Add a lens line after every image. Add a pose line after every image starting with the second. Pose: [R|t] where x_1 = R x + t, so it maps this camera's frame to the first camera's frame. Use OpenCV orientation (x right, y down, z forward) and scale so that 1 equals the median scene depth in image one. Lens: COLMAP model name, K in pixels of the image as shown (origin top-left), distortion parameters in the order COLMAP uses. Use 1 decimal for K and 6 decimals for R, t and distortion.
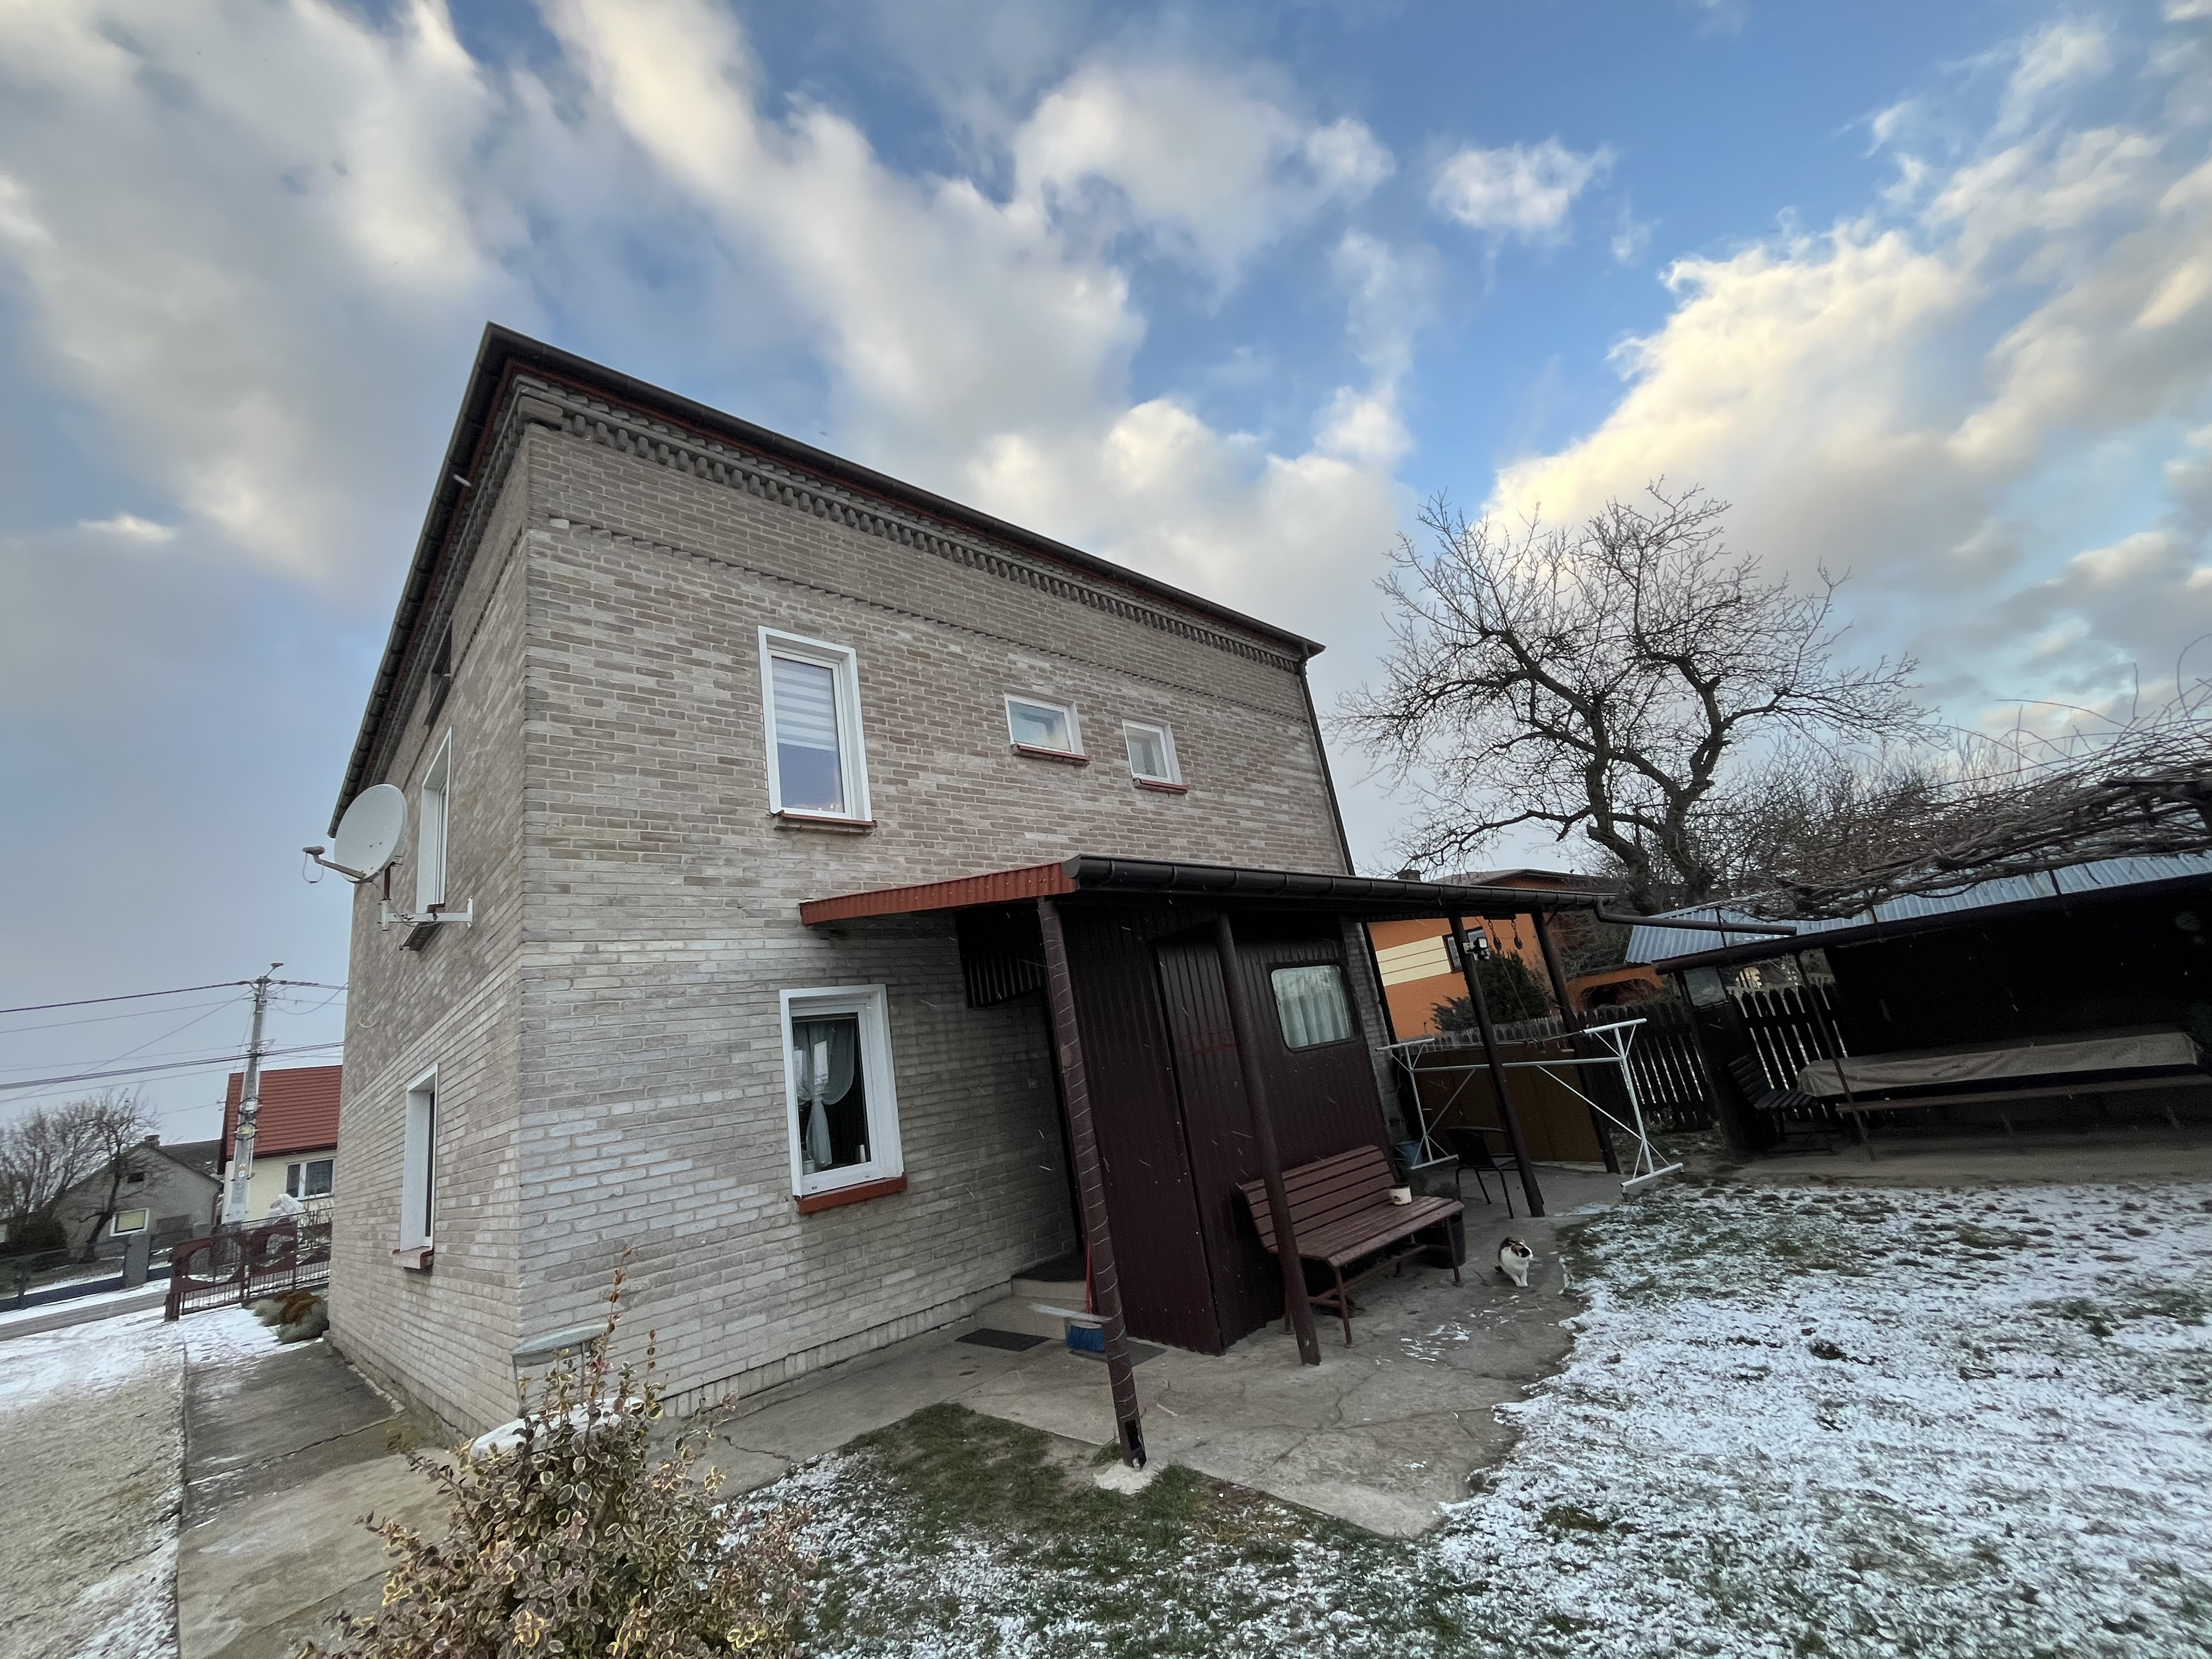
lens RADIAL K [[895.6, 0, 1106.0], [0, 895.6, 829.5], [0, 0, 1]] dist [-0.001926, 0.000390]
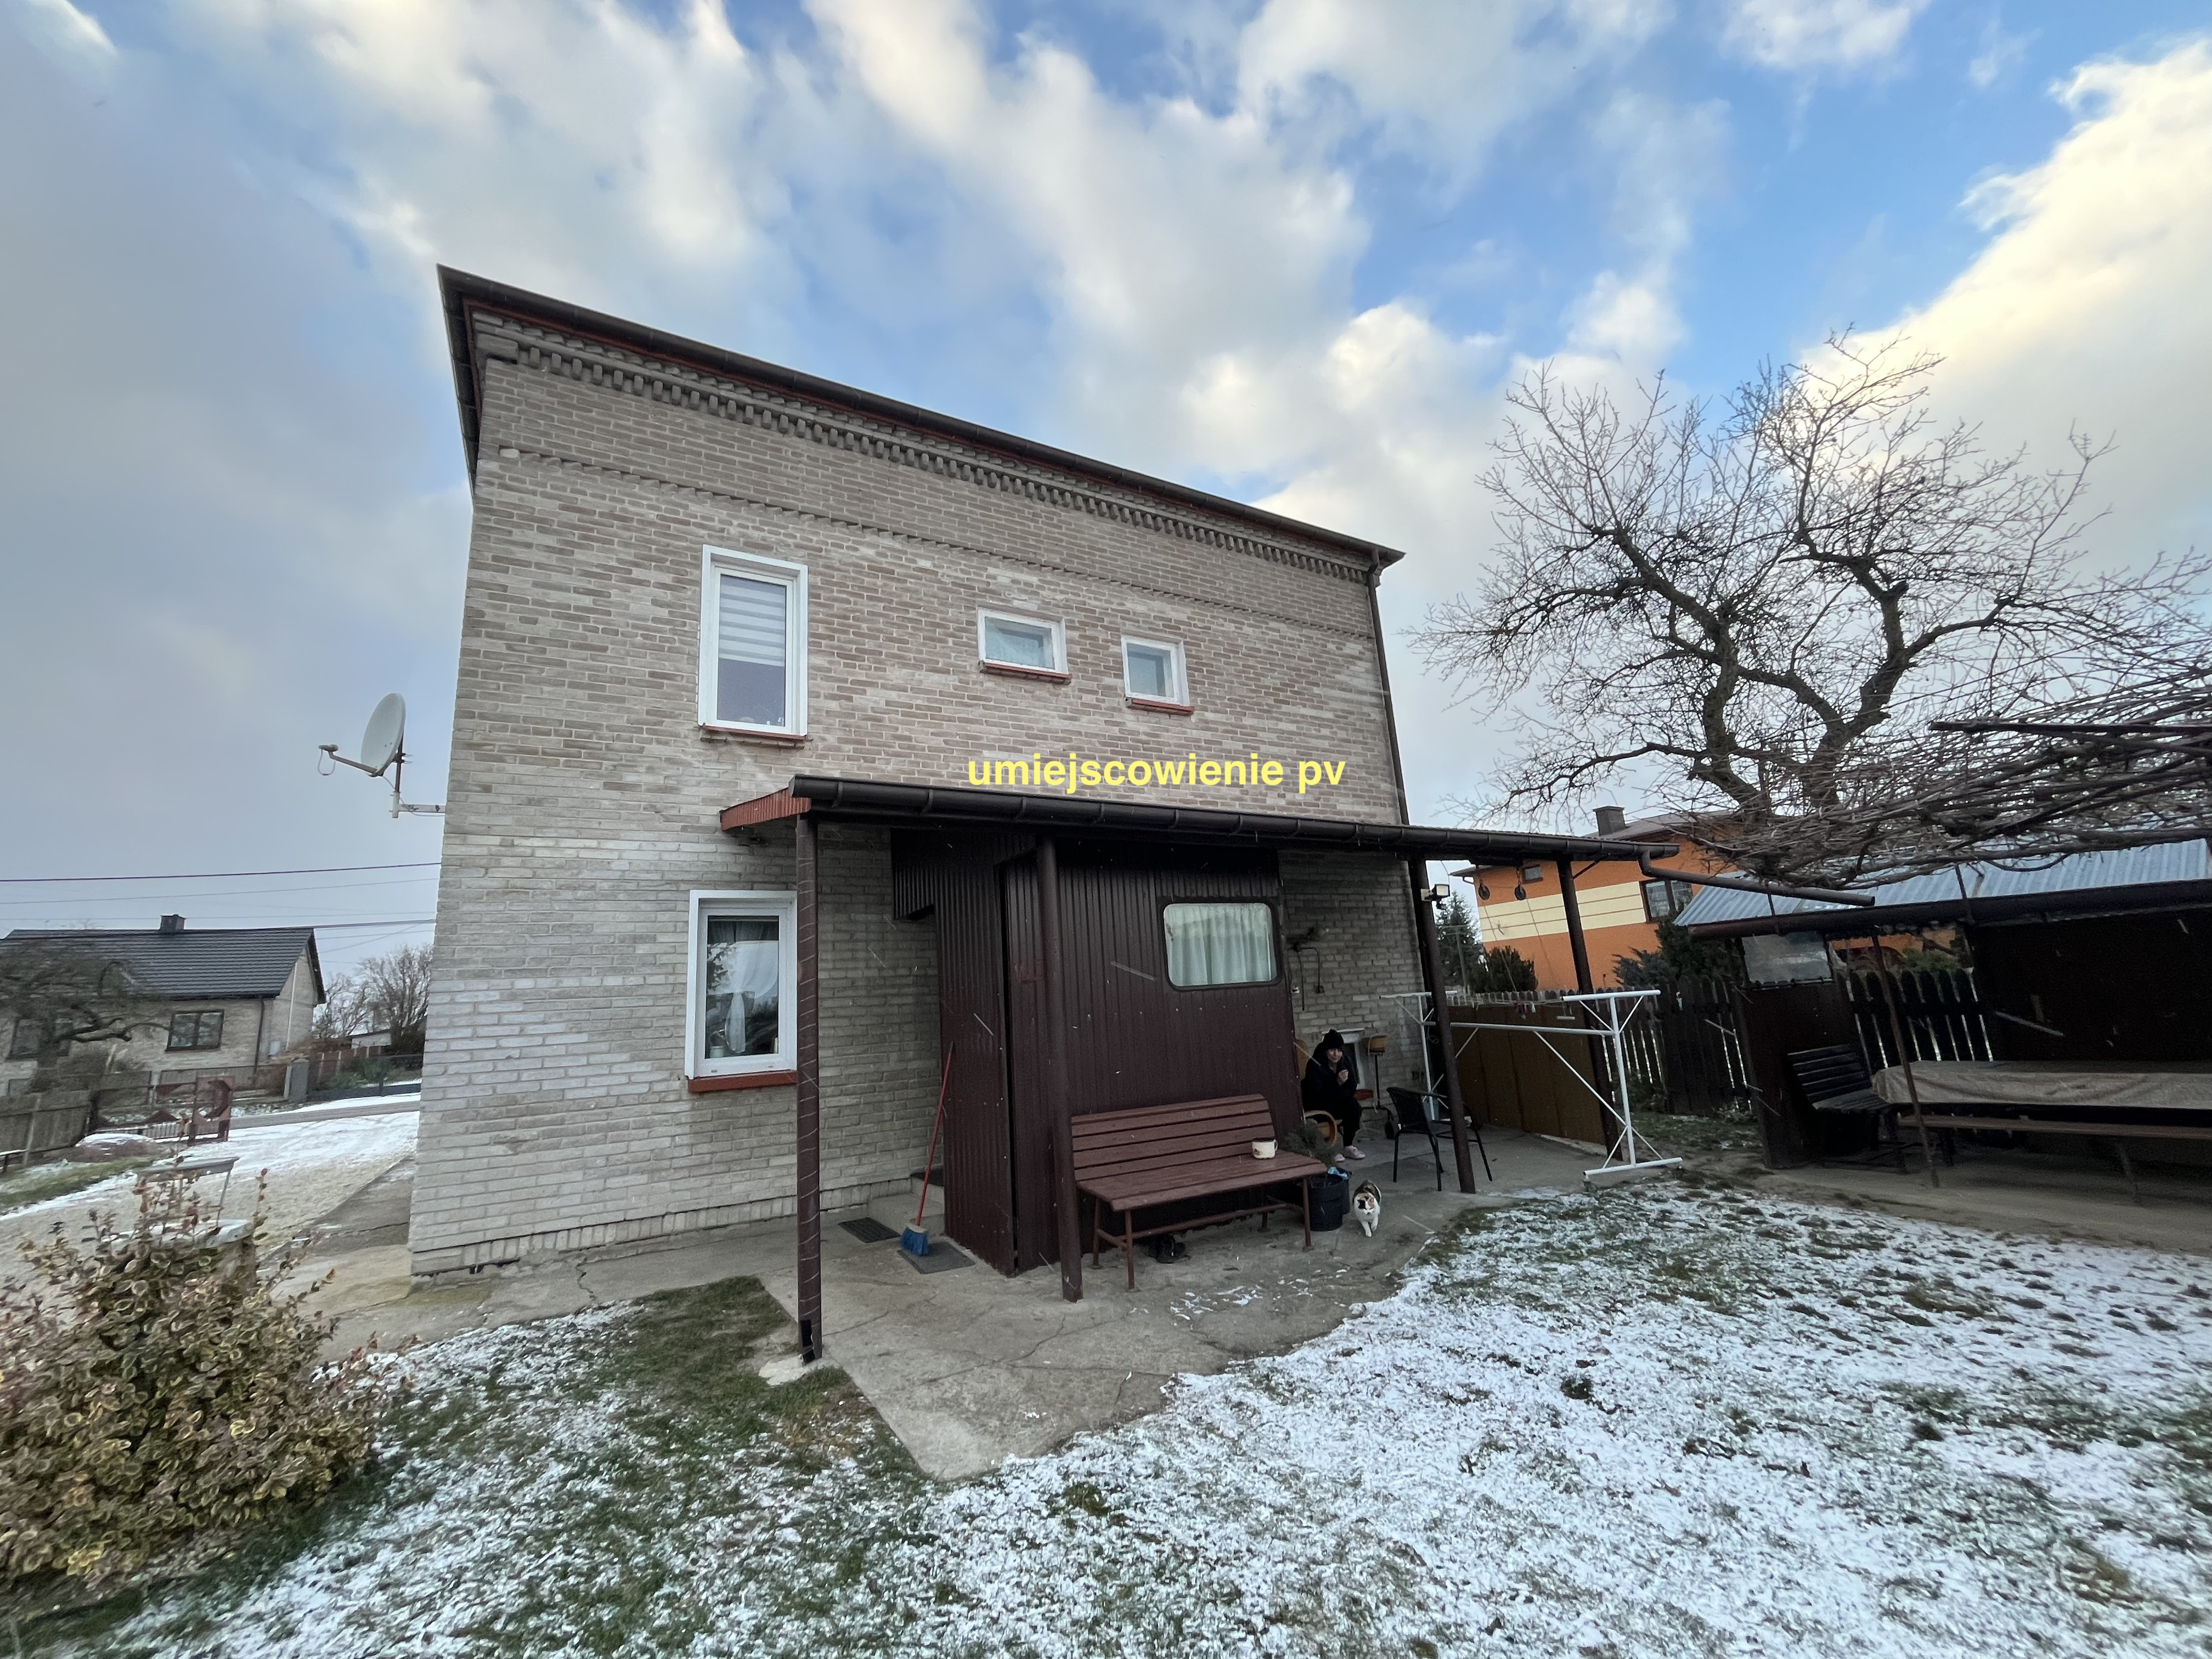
lens RADIAL K [[895.6, 0, 1106.0], [0, 895.6, 829.5], [0, 0, 1]] dist [-0.001926, 0.000390]
pose [[0.971417, 0.050247, -0.231999, 0.357133], [-0.028995, 0.995138, 0.094122, -0.009408], [0.235600, -0.084704, 0.968152, 0.075240]]
